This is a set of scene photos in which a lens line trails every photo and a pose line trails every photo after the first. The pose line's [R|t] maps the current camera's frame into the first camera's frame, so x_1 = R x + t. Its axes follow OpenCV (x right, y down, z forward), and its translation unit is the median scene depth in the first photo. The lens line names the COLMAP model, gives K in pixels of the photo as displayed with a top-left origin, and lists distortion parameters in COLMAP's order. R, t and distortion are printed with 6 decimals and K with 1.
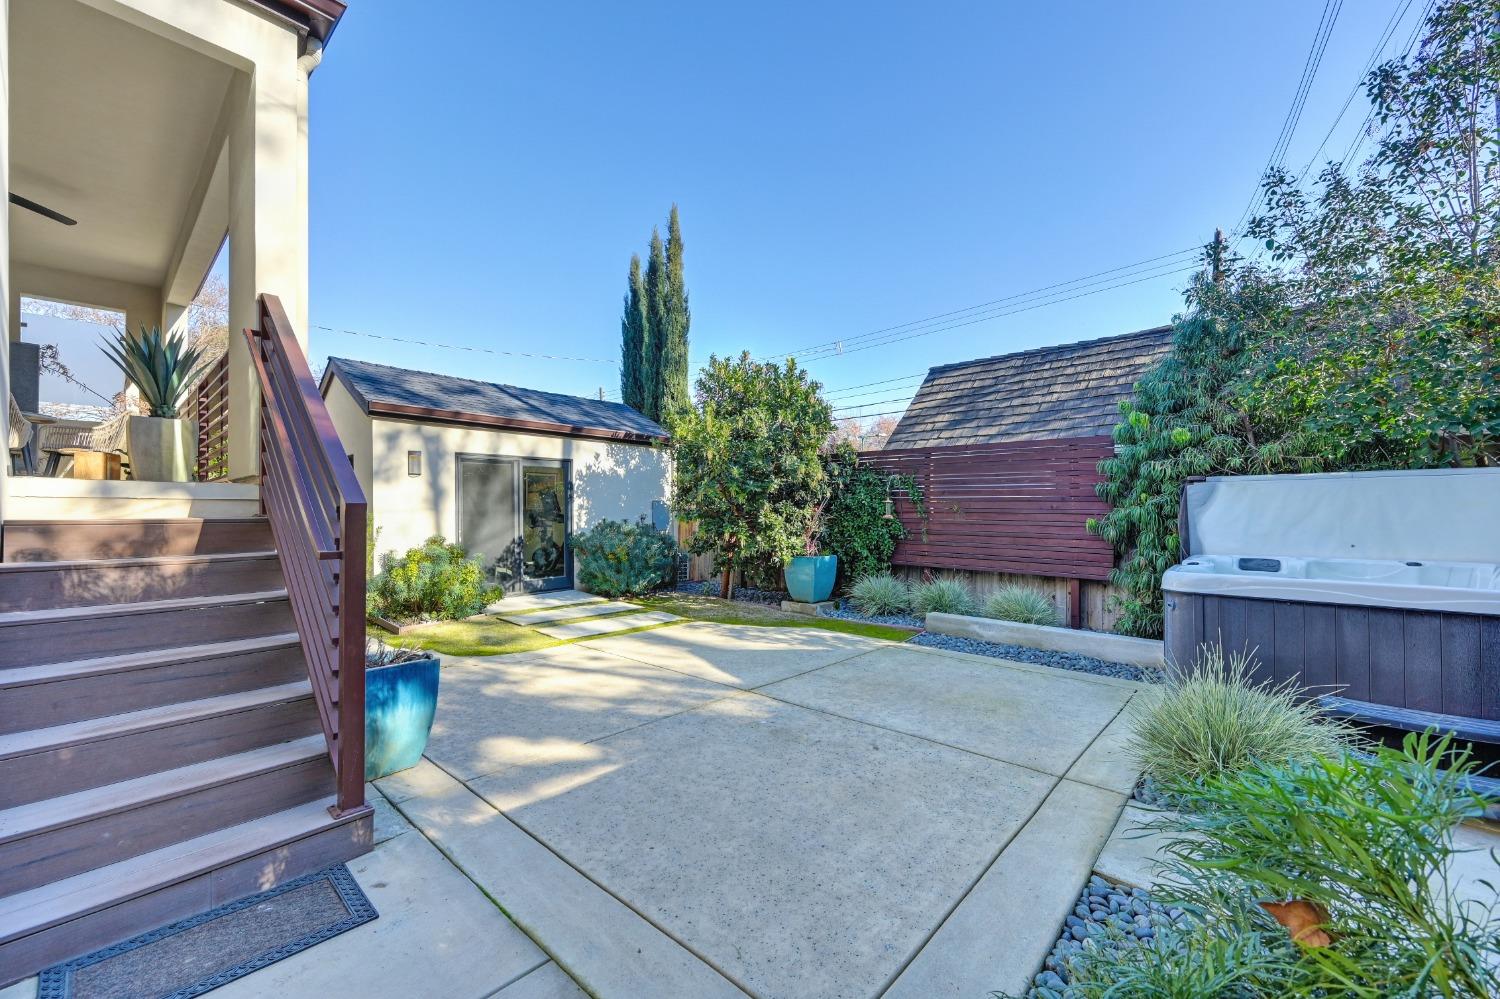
lens RADIAL K [[597.1, 0, 751.4], [0, 597.1, 503.8], [0, 0, 1]] dist [-0.000708, -0.000069]
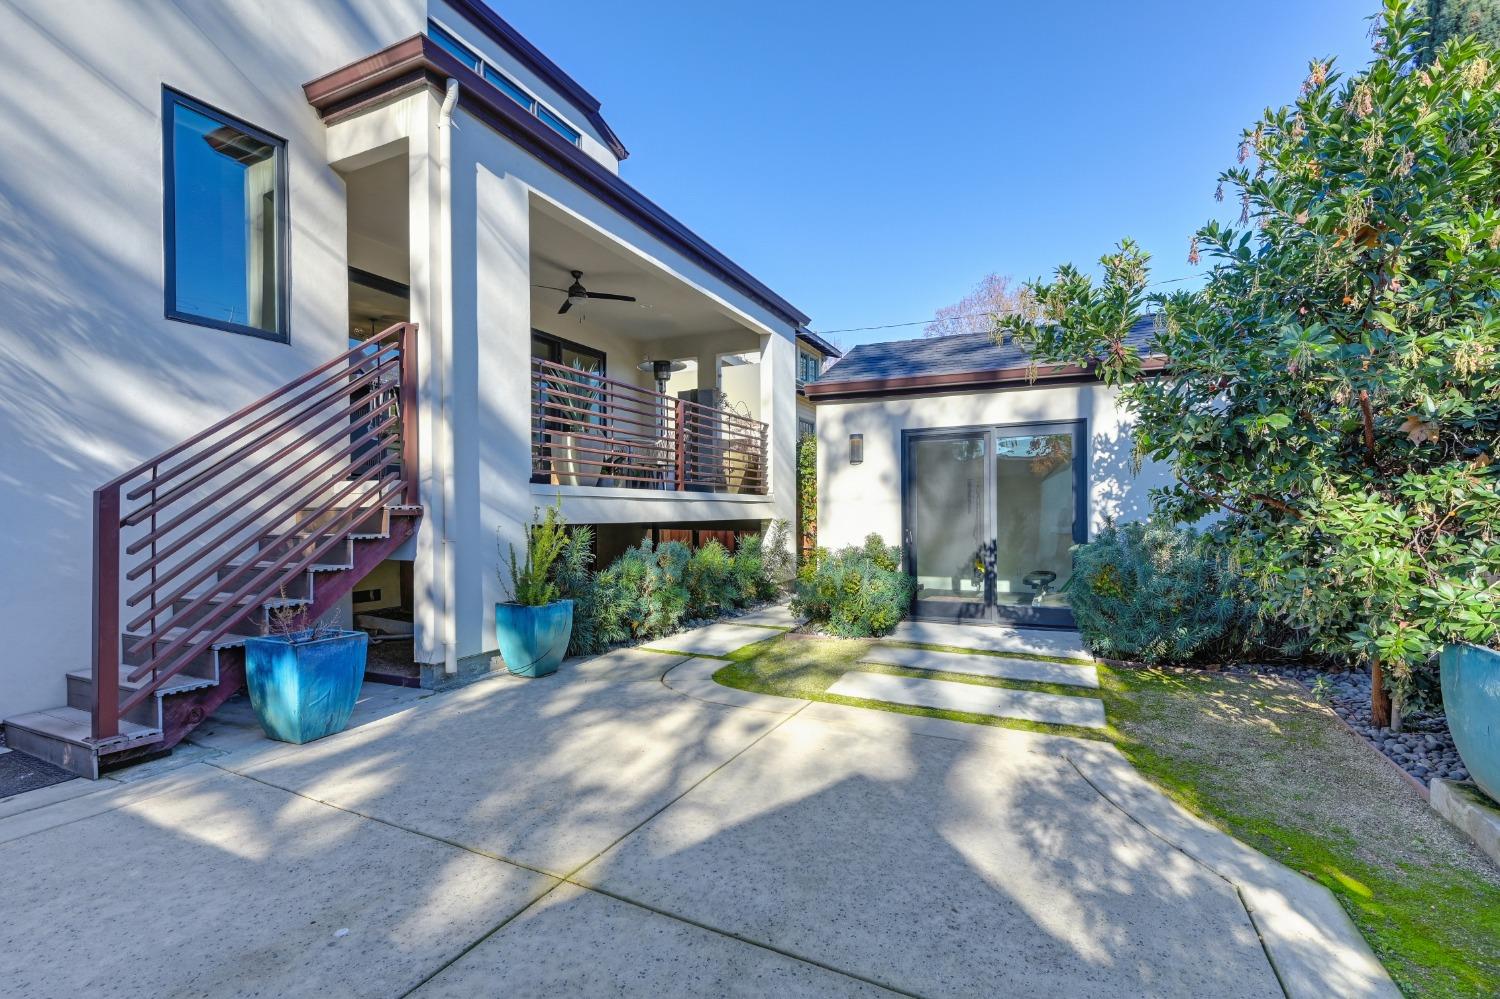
lens RADIAL K [[669.0, 0, 758.5], [0, 669.0, 511.3], [0, 0, 1]] dist [-0.000268, 0.000163]
pose [[0.278113, 0.006226, -0.960528, 0.562342], [0.008574, 0.999923, 0.008964, 0.026178], [0.960510, -0.010728, 0.278039, 1.061572]]
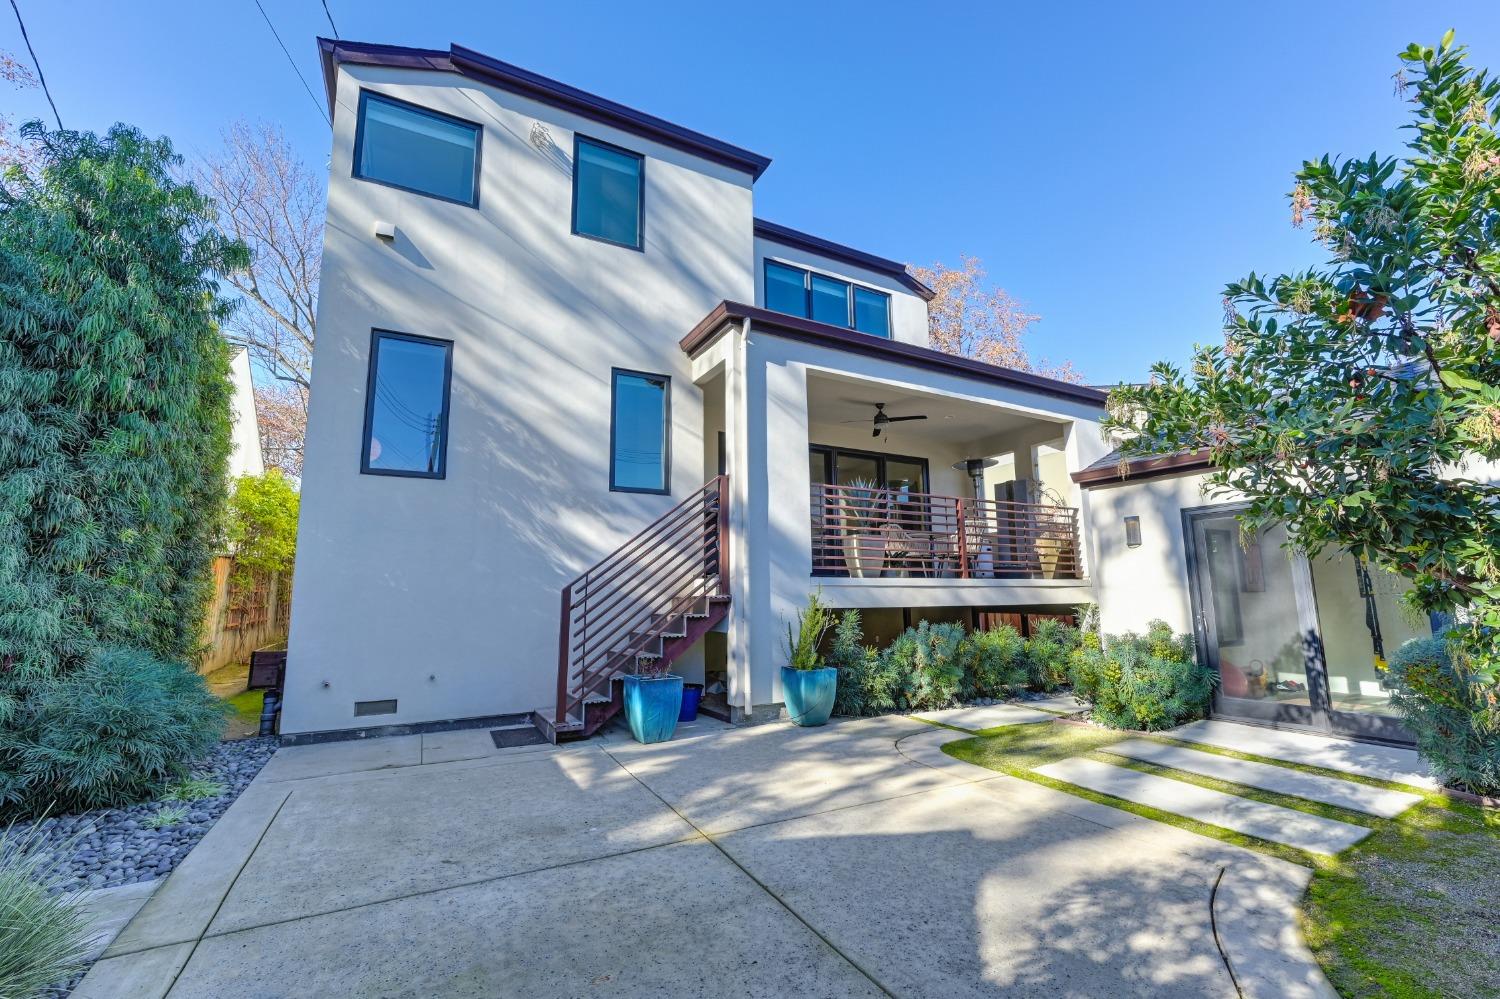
lens RADIAL K [[629.1, 0, 750.0], [0, 629.1, 499.5], [0, 0, 1]] dist [0.000840, 0.000161]
pose [[-0.348358, -0.133763, -0.927769, 0.791618], [0.018573, 0.988587, -0.149505, 0.021855], [0.937178, -0.069313, -0.341897, 1.422780]]
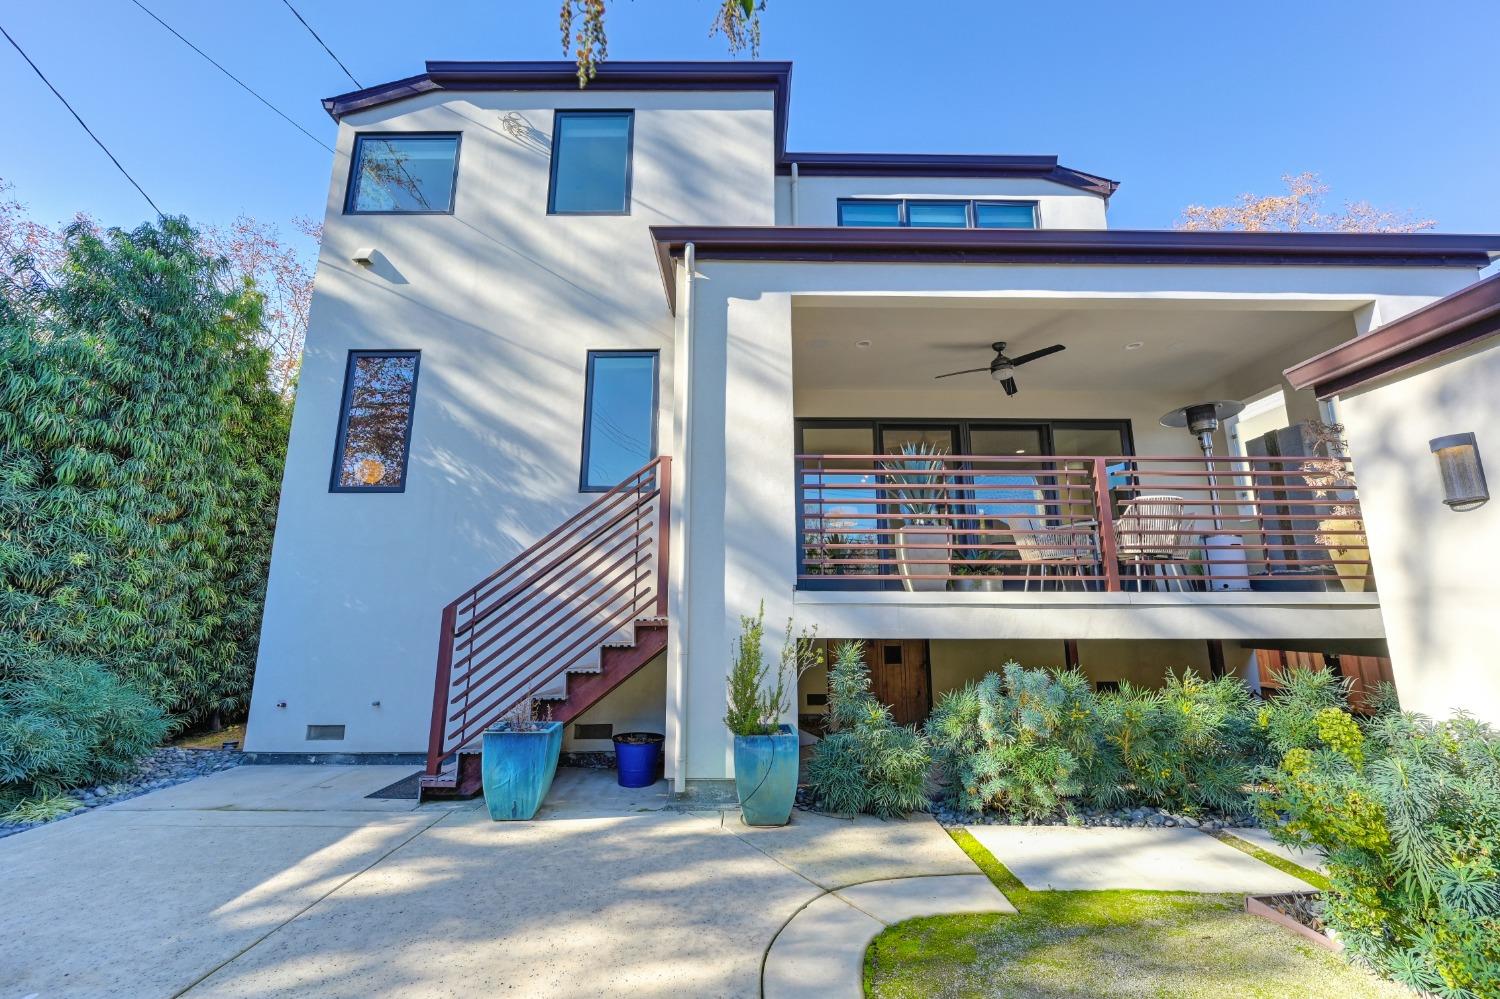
lens RADIAL K [[589.0, 0, 752.3], [0, 589.0, 500.4], [0, 0, 1]] dist [-0.000700, 0.000372]
pose [[-0.745339, -0.125314, -0.654802, -0.057049], [0.009740, 0.980024, -0.198641, 0.028489], [0.666614, -0.154432, -0.729230, 1.726191]]
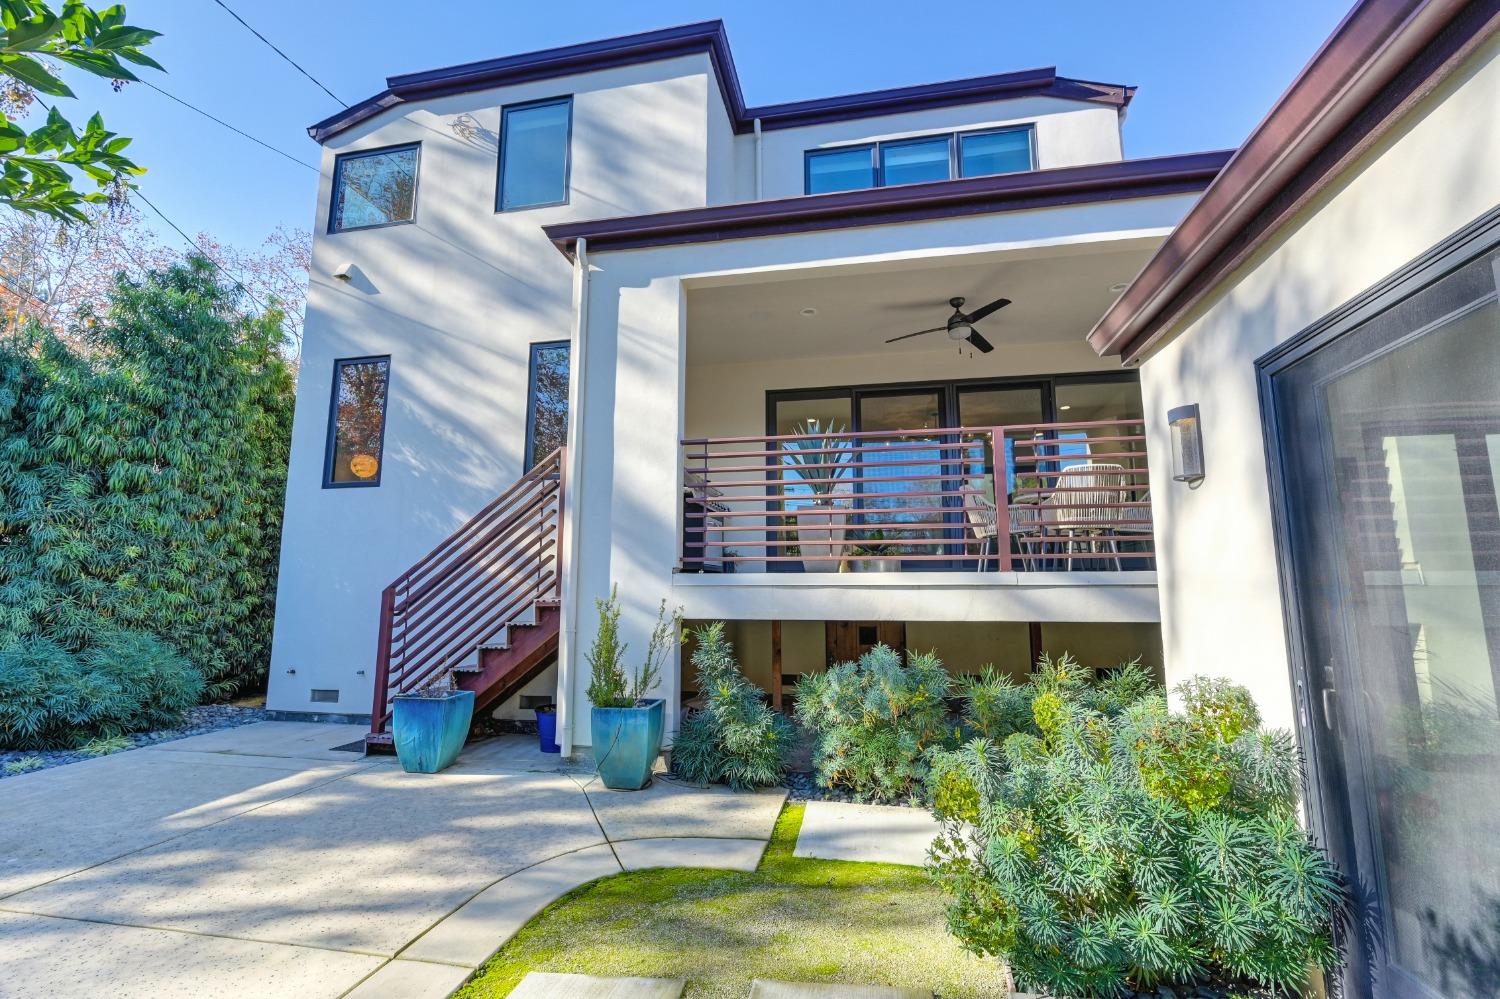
lens RADIAL K [[645.3, 0, 750.0], [0, 645.3, 499.5], [0, 0, 1]] dist [-0.001017, 0.000132]
pose [[-0.861074, -0.068224, -0.503881, -0.327706], [0.009734, 0.988565, -0.150482, 0.024492], [0.508386, -0.134481, -0.850564, 2.083250]]
